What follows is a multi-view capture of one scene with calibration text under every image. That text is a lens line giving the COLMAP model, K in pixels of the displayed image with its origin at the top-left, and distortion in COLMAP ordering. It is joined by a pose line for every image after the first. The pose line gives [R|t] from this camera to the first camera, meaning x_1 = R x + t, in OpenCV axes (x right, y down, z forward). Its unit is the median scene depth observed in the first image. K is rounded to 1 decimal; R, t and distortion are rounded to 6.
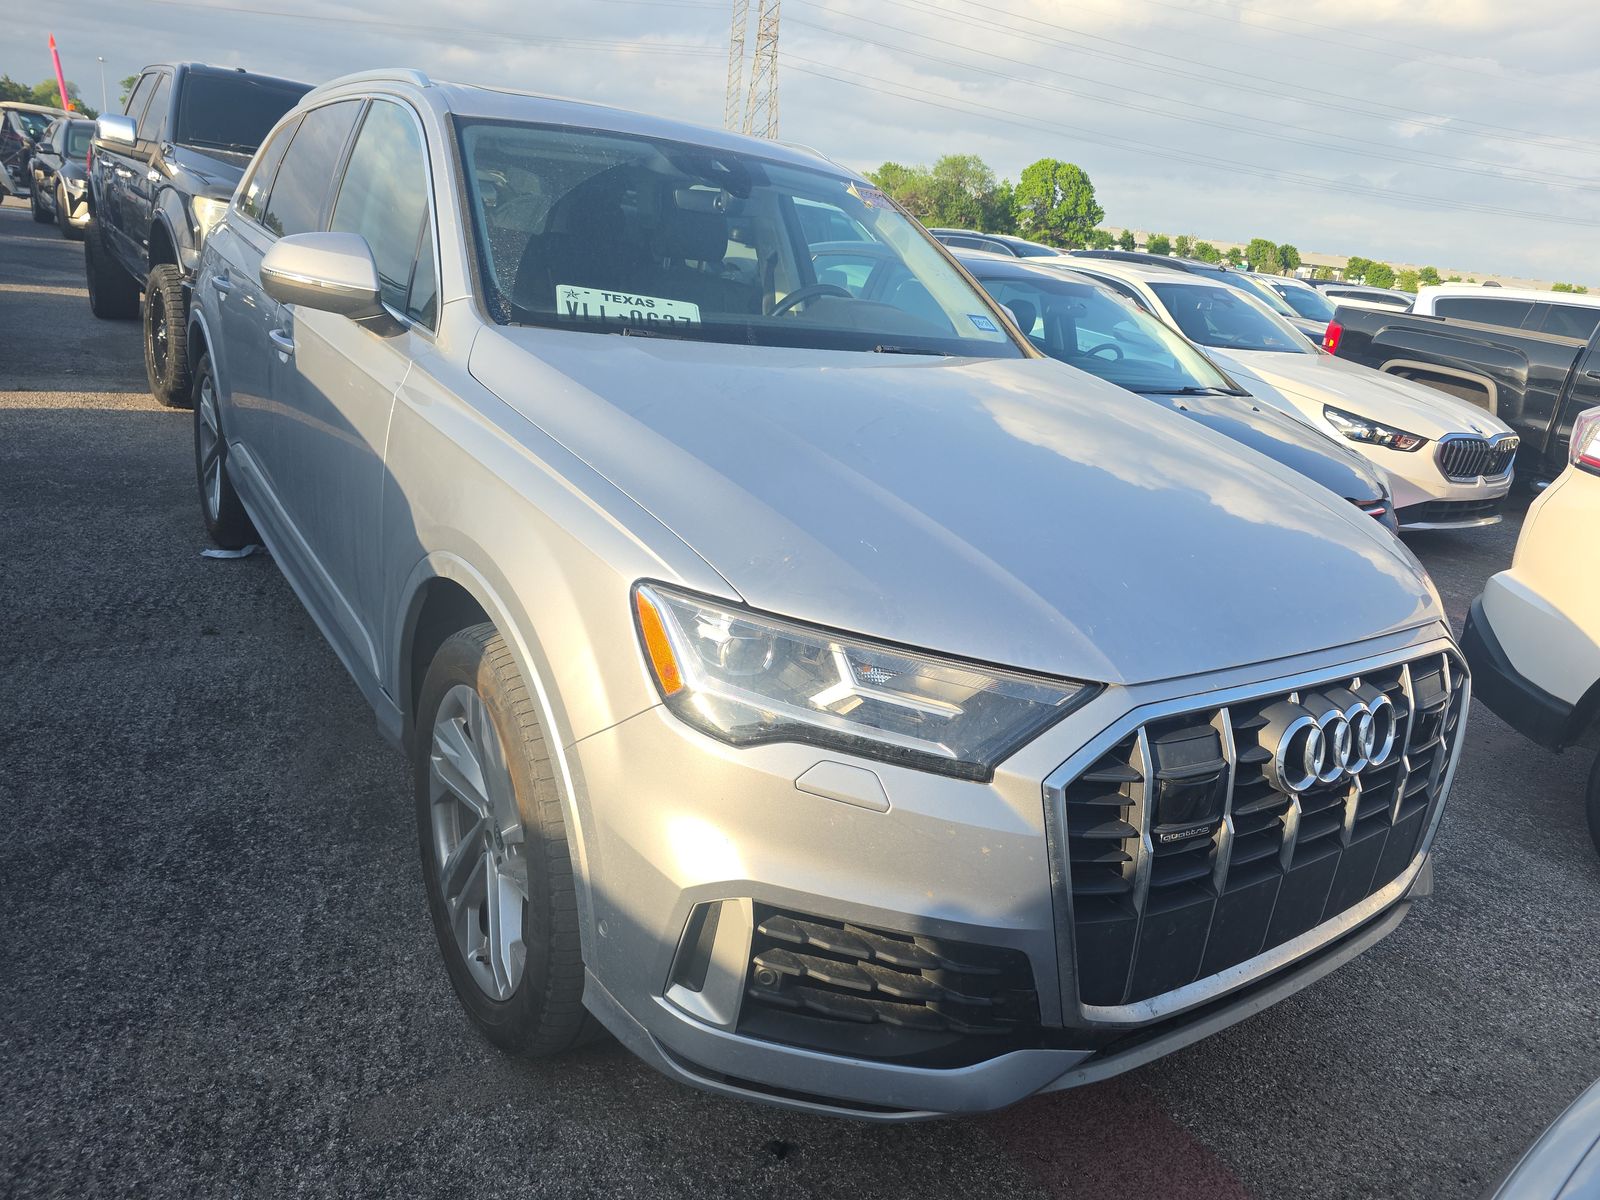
lens RADIAL K [[1065.2, 0, 809.4], [0, 1065.2, 595.8], [0, 0, 1]] dist [0.047818, -0.041100]
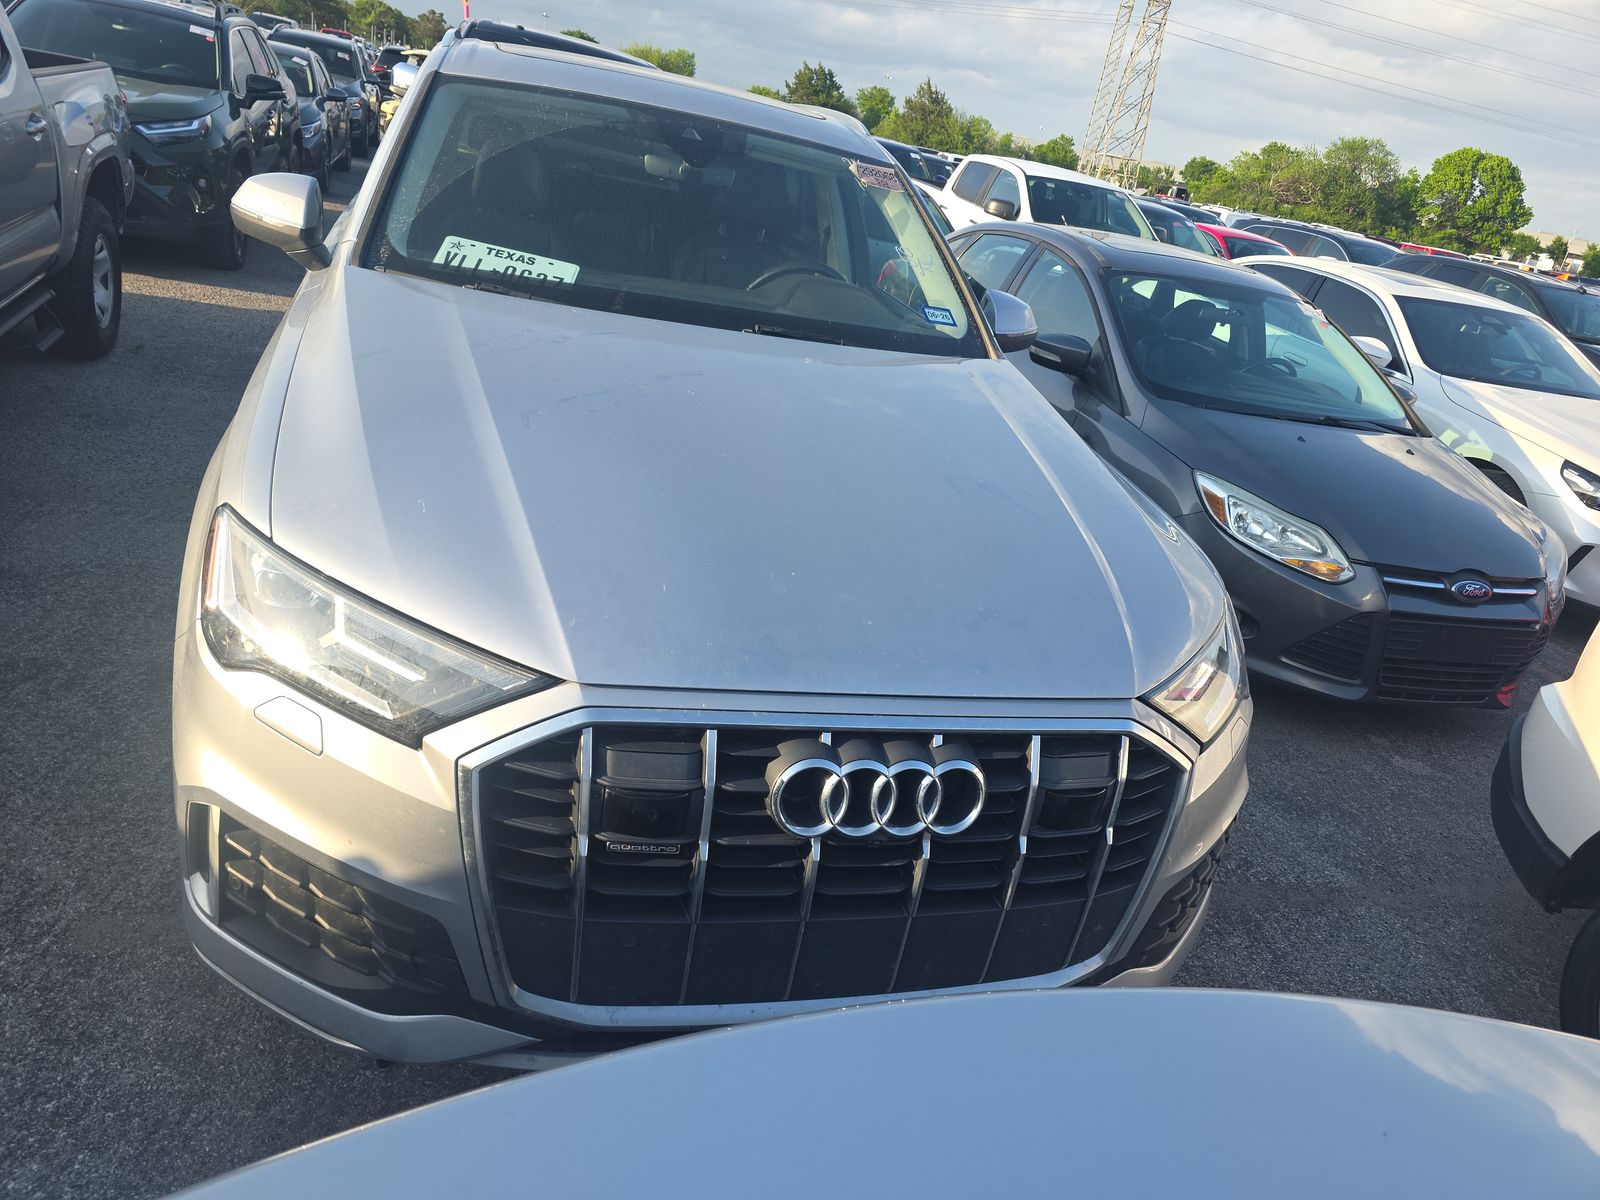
lens RADIAL K [[1065.2, 0, 810.9], [0, 1065.2, 592.0], [0, 0, 1]] dist [0.047818, -0.041100]
pose [[0.944571, 0.172269, -0.279481, 0.414003], [-0.165796, 0.985048, 0.046828, -0.043883], [0.283369, 0.002104, 0.959009, 0.064402]]
